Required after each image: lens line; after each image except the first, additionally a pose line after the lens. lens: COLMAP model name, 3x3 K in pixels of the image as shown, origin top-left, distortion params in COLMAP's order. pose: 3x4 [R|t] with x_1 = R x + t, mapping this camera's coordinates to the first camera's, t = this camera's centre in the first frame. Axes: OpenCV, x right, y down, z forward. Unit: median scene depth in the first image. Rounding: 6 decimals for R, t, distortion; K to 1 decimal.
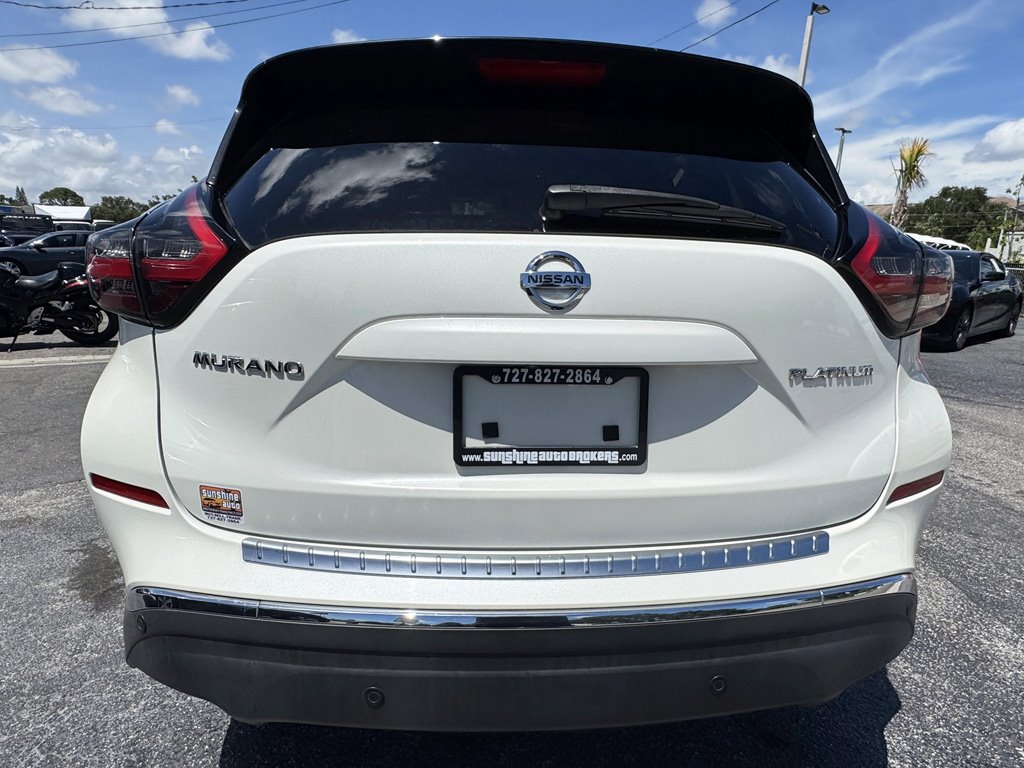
lens RADIAL K [[546.5, 0, 485.2], [0, 546.5, 383.4], [0, 0, 1]] dist [0.019143, -0.000963]
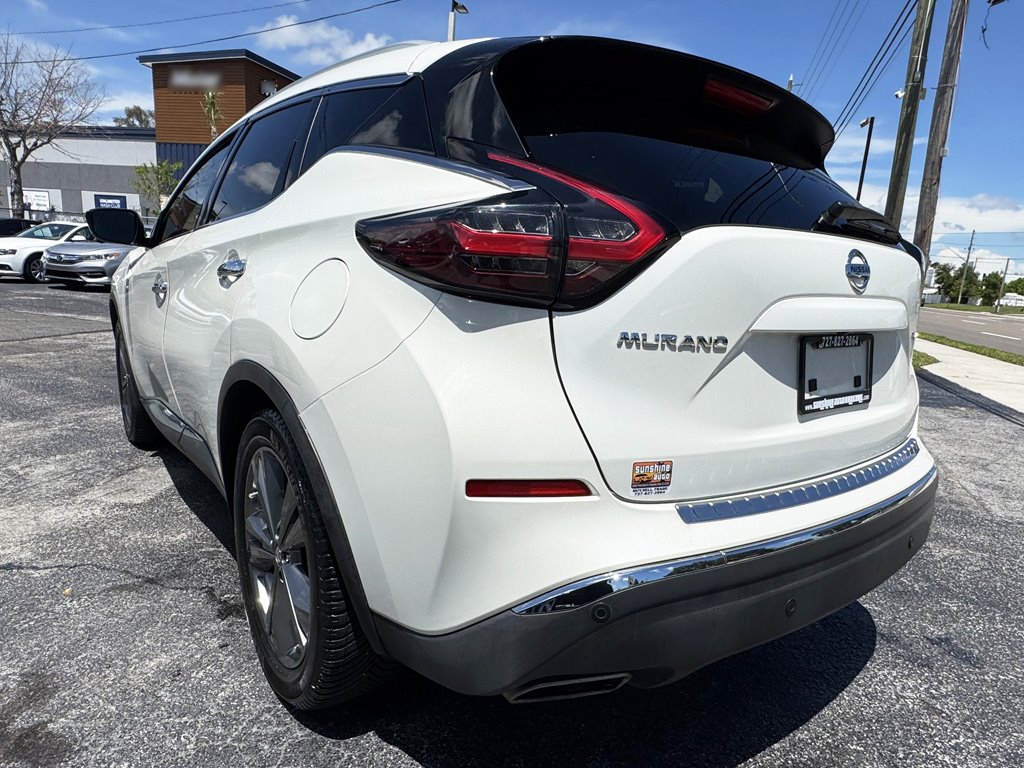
lens RADIAL K [[664.7, 0, 545.9], [0, 664.7, 414.9], [0, 0, 1]] dist [-0.003990, -0.001641]
pose [[0.800674, -0.100013, 0.590693, -1.424841], [0.091692, 0.994808, 0.044149, 0.027880], [-0.592041, 0.018813, 0.805688, 0.103736]]
